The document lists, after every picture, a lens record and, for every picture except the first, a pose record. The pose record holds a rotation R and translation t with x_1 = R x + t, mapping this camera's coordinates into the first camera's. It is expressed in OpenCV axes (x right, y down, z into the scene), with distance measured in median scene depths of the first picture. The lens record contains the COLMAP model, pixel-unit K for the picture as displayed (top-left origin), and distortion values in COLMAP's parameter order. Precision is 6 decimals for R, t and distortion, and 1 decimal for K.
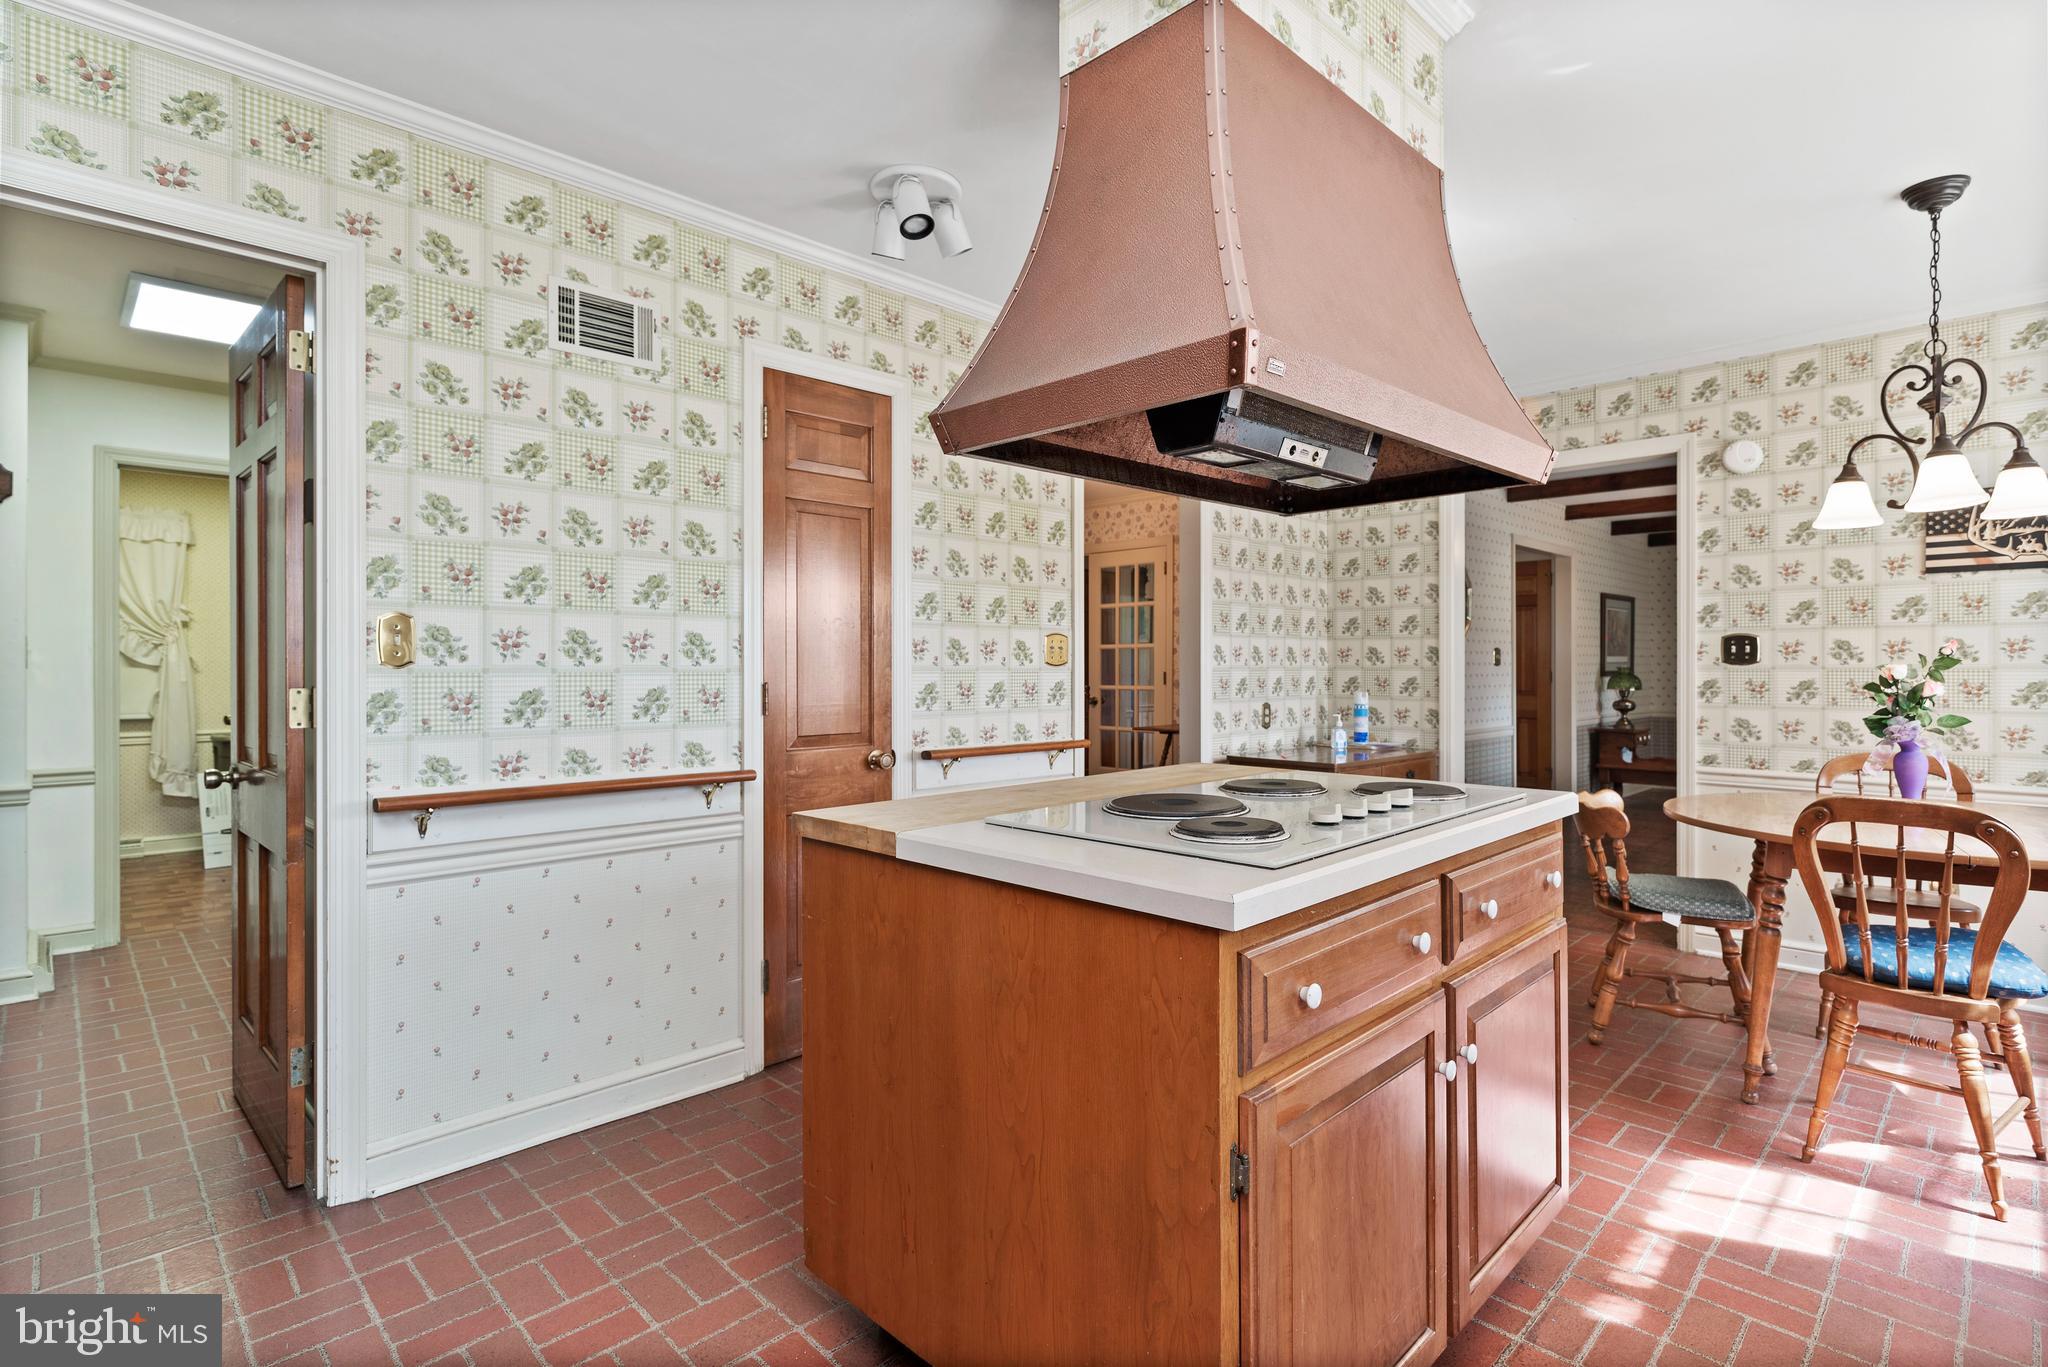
lens RADIAL K [[998.0, 0, 1022.0], [0, 998.0, 665.7], [0, 0, 1]] dist [0.001793, -0.000074]
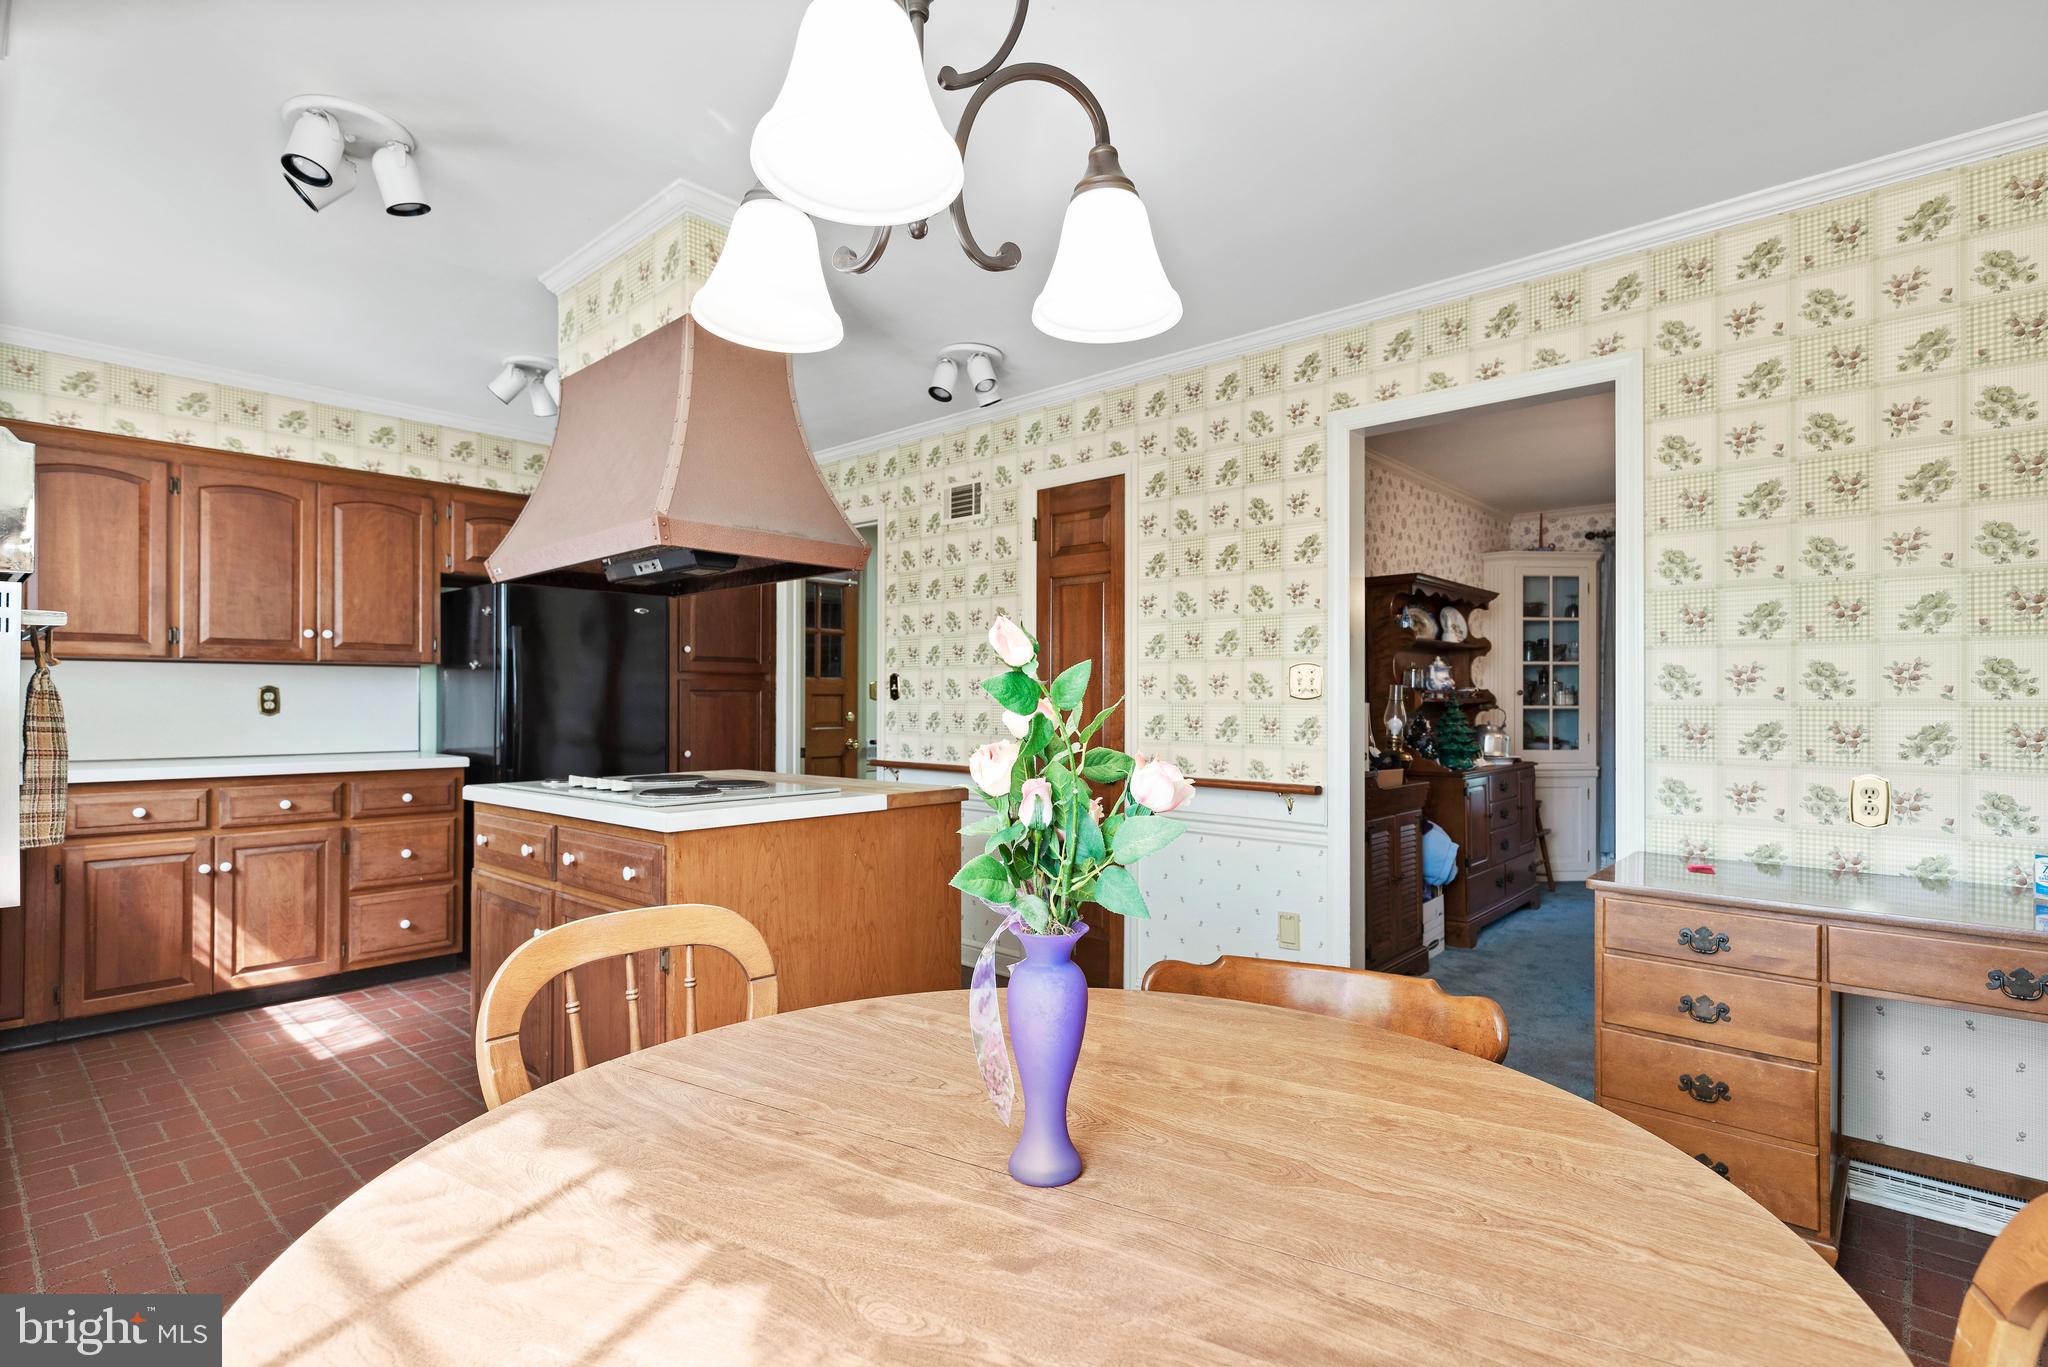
lens RADIAL K [[998.0, 0, 1028.2], [0, 998.0, 695.4], [0, 0, 1]] dist [0.001793, -0.000074]
pose [[0.056605, -0.004397, -0.998387, 1.280608], [-0.002600, 0.999986, -0.004552, 0.001247], [0.998393, 0.002853, 0.056593, 0.993997]]
